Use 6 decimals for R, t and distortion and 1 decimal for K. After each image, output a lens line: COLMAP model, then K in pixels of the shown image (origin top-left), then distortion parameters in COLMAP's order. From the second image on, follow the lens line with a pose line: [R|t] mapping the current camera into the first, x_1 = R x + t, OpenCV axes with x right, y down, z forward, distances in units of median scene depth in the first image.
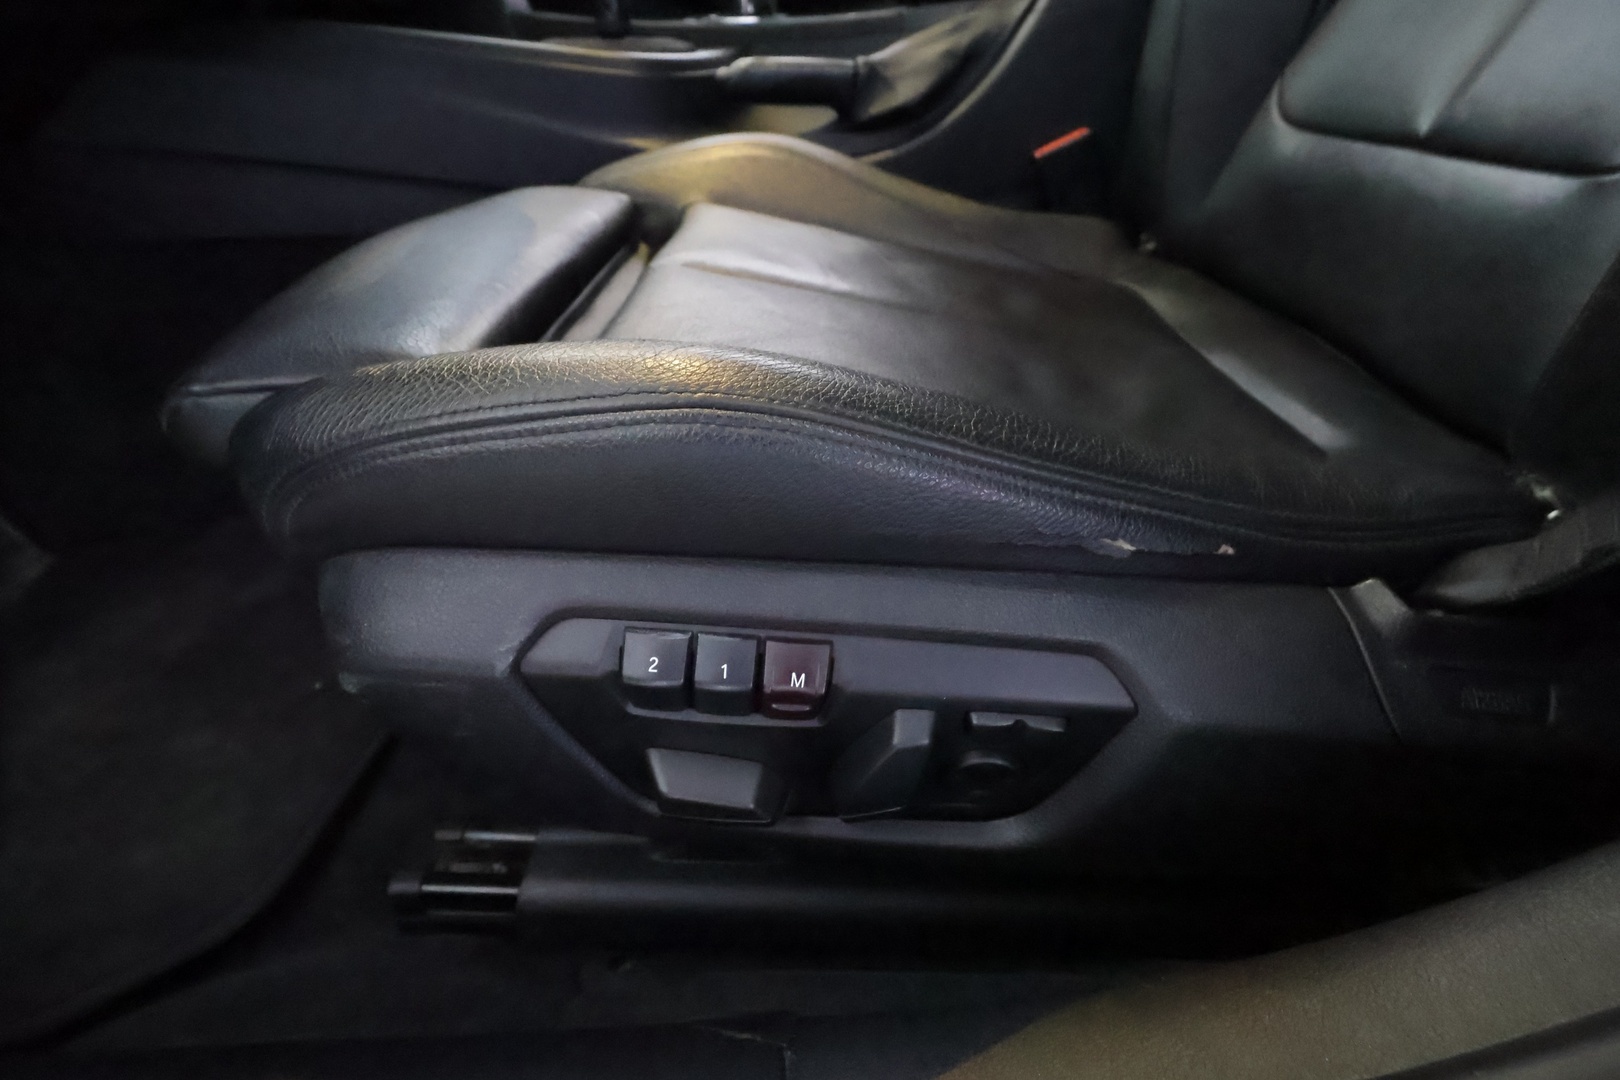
lens RADIAL K [[725.9, 0, 818.3], [0, 725.9, 546.4], [0, 0, 1]] dist [-0.005742, 0.000464]
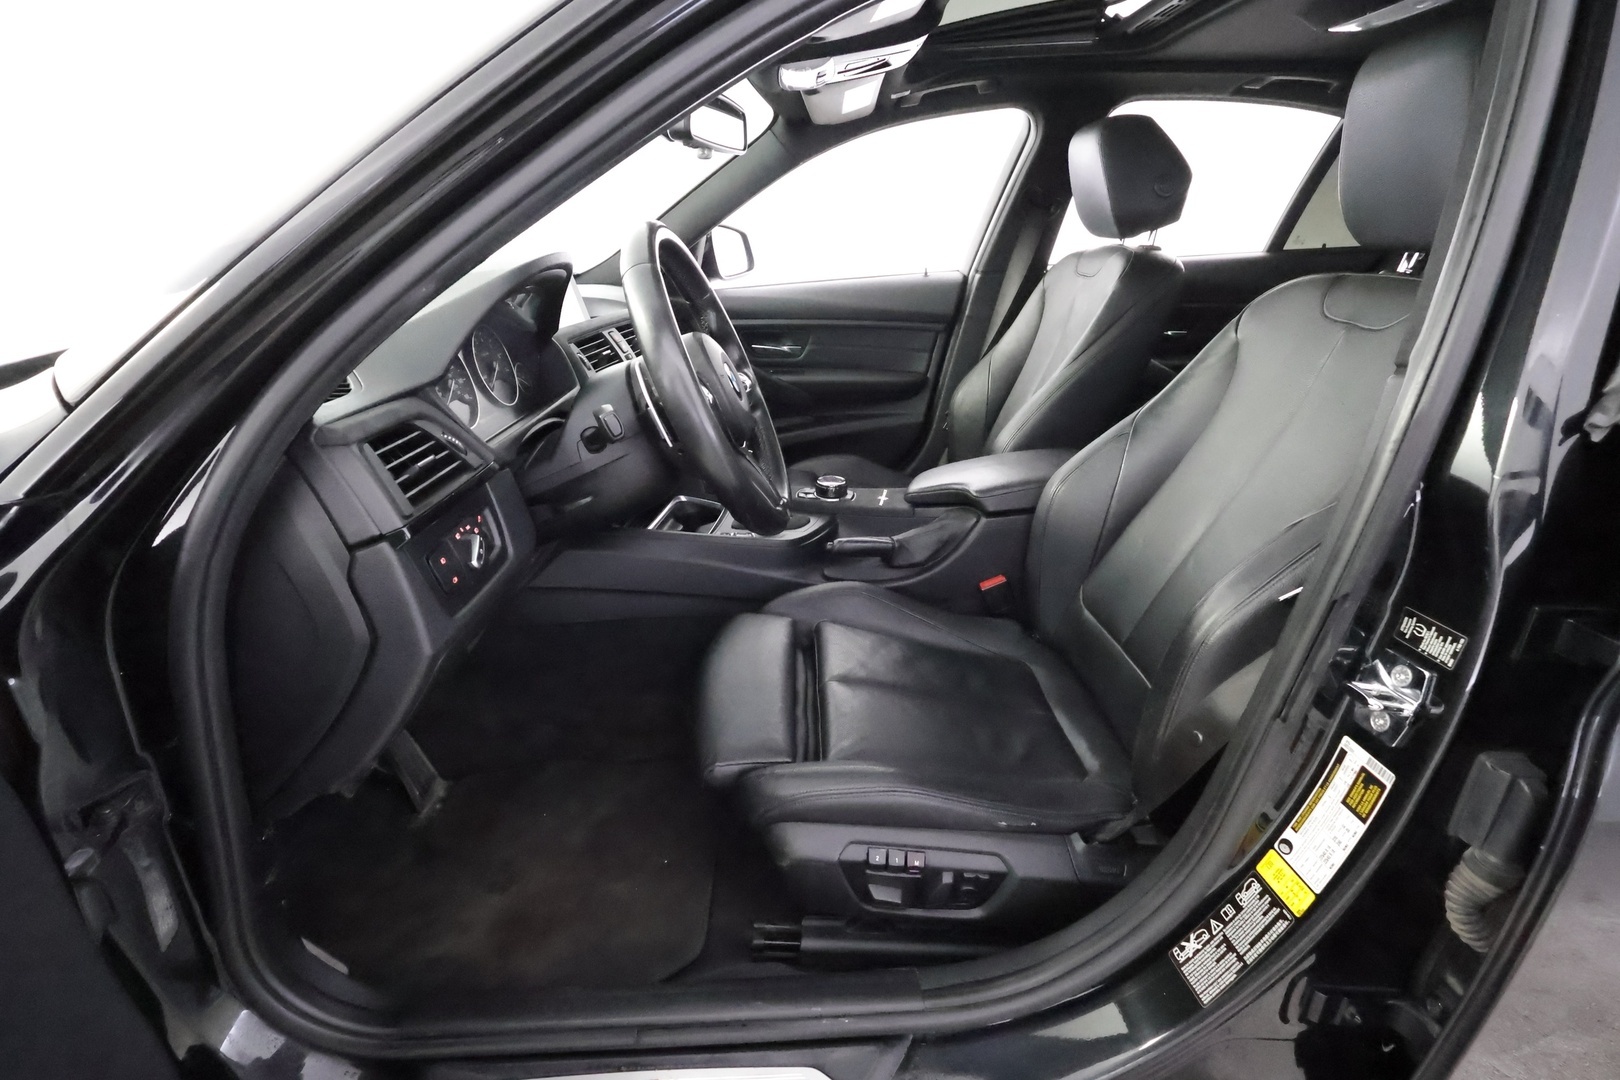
lens RADIAL K [[725.9, 0, 810.8], [0, 725.9, 532.8], [0, 0, 1]] dist [-0.005742, 0.000464]
pose [[0.999411, 0.020060, 0.027831, -0.660670], [-0.013063, 0.972637, -0.231961, -0.551006], [-0.031723, 0.231461, 0.972327, -2.777457]]
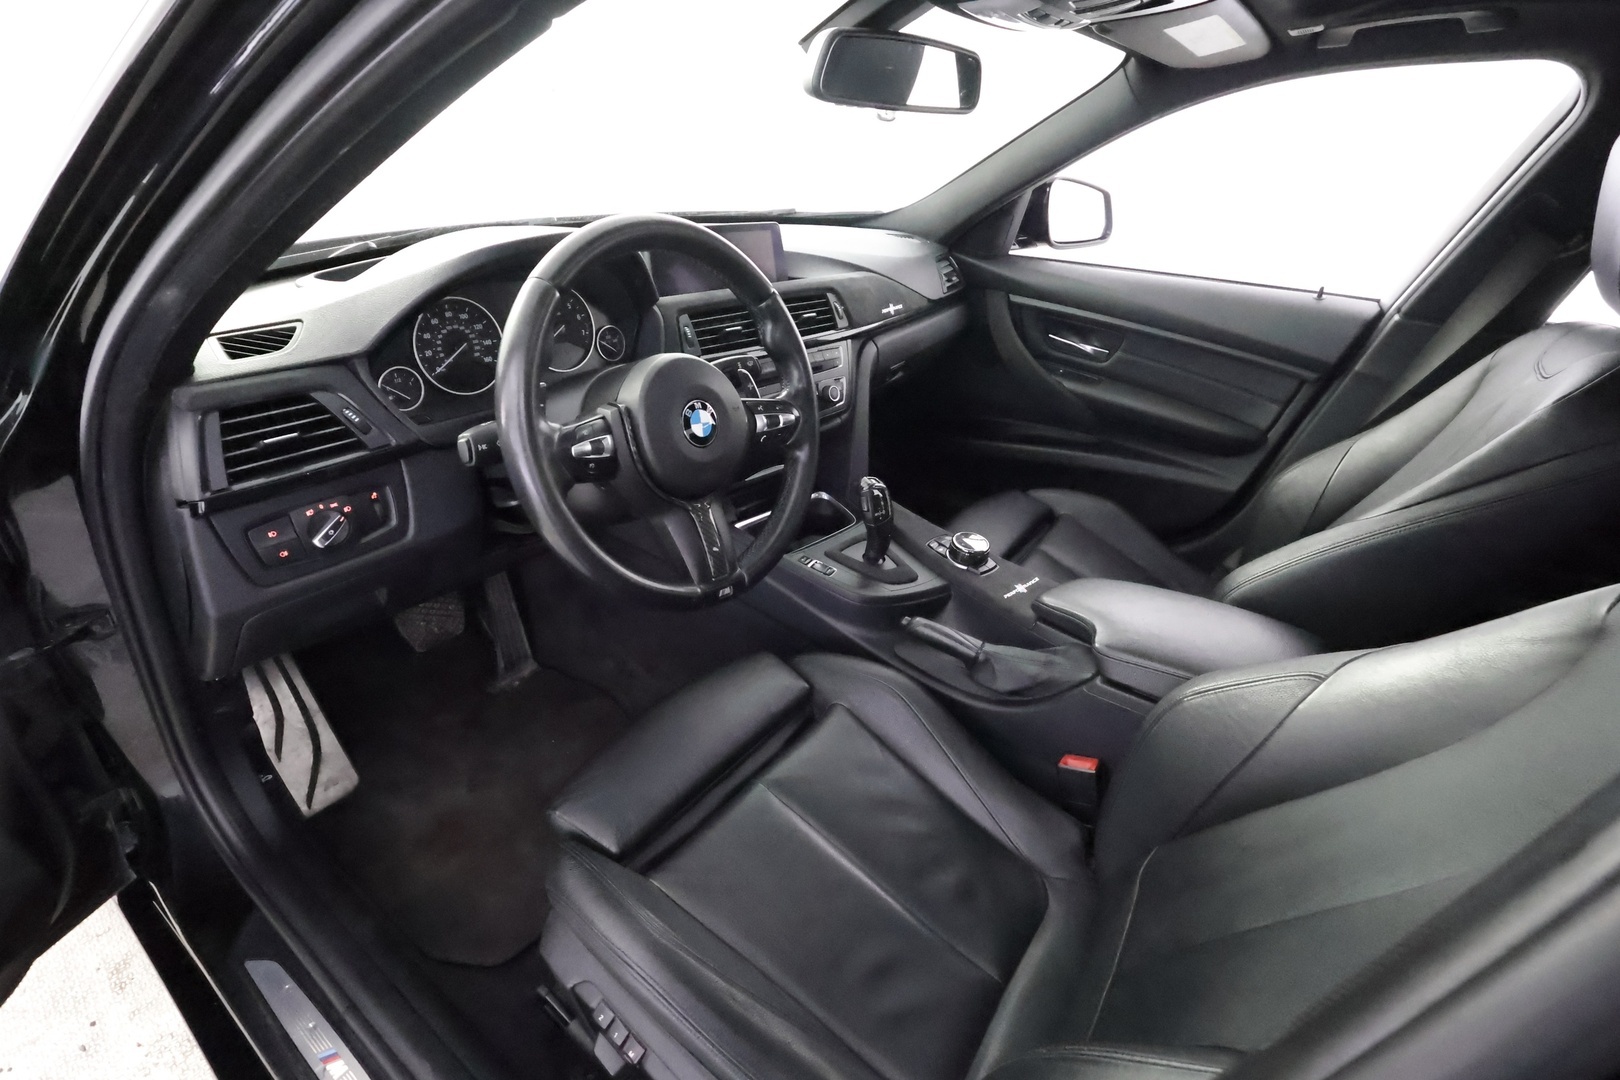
lens RADIAL K [[725.9, 0, 820.7], [0, 725.9, 532.4], [0, 0, 1]] dist [-0.005742, 0.000464]
pose [[0.801996, 0.390071, -0.452379, 1.068081], [-0.438330, 0.898812, -0.002075, -2.016952], [0.405794, 0.199956, 0.891823, -1.723487]]
